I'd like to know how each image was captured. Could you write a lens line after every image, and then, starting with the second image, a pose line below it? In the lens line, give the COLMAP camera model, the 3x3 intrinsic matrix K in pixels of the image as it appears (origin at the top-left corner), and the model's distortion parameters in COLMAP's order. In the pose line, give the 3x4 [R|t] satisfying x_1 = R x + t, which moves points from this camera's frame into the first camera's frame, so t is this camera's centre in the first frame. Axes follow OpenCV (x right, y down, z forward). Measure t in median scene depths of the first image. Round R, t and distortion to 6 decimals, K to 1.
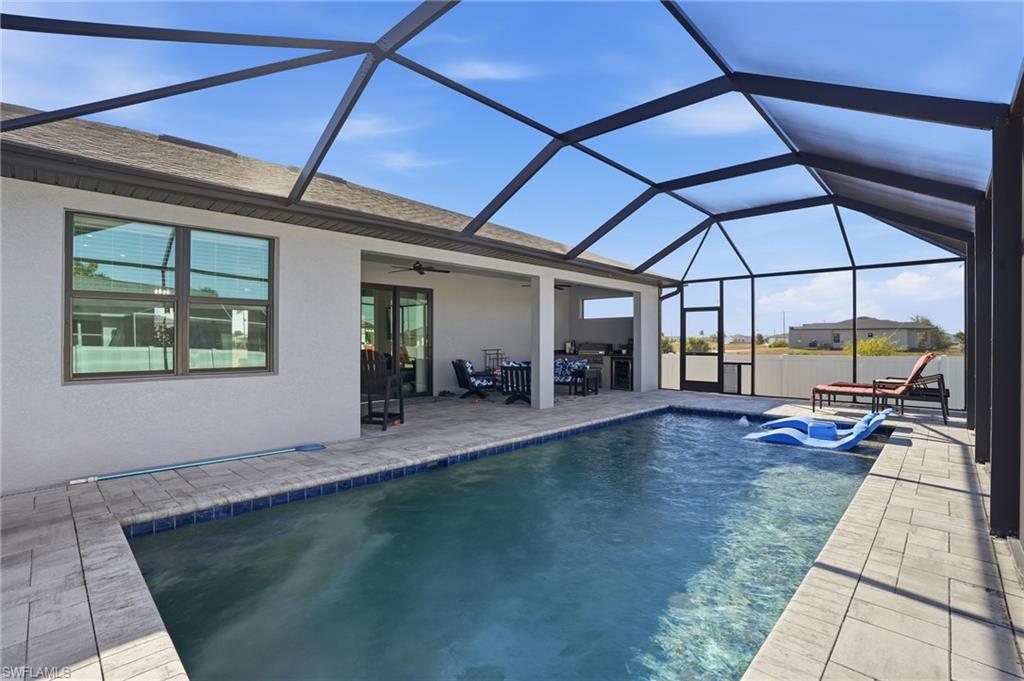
lens RADIAL K [[473.7, 0, 513.2], [0, 473.7, 339.7], [0, 0, 1]] dist [-0.057944, 0.018168]
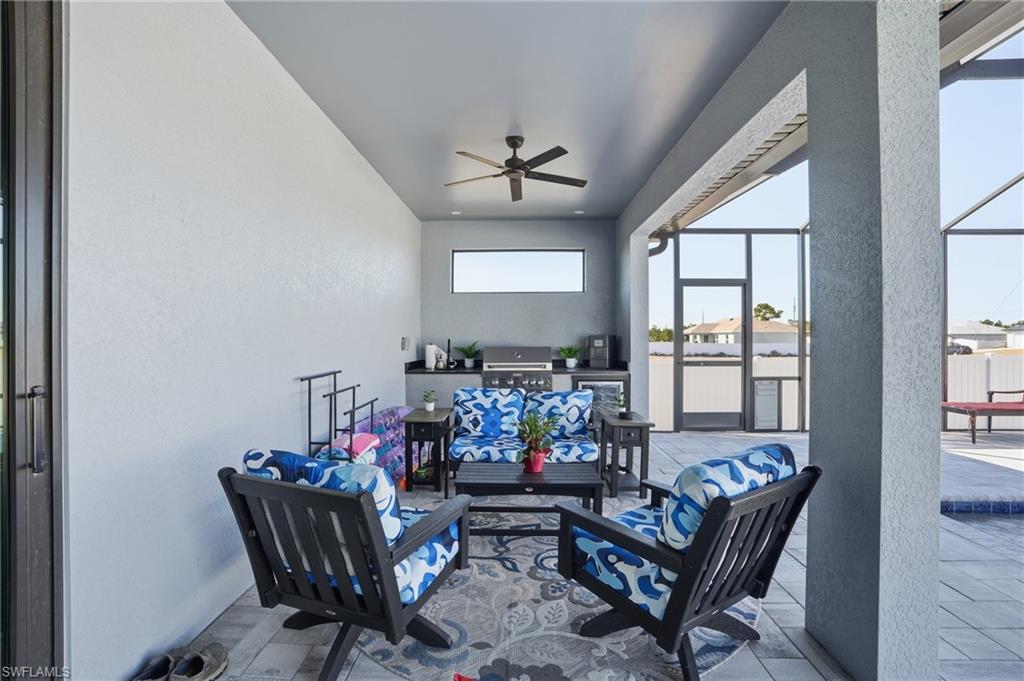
lens RADIAL K [[473.7, 0, 508.7], [0, 473.7, 337.7], [0, 0, 1]] dist [-0.057944, 0.018168]
pose [[0.739848, 0.000929, 0.672773, -0.152013], [-0.001631, 0.999999, 0.000414, 0.000648], [-0.672772, -0.001403, 0.739849, 0.769121]]
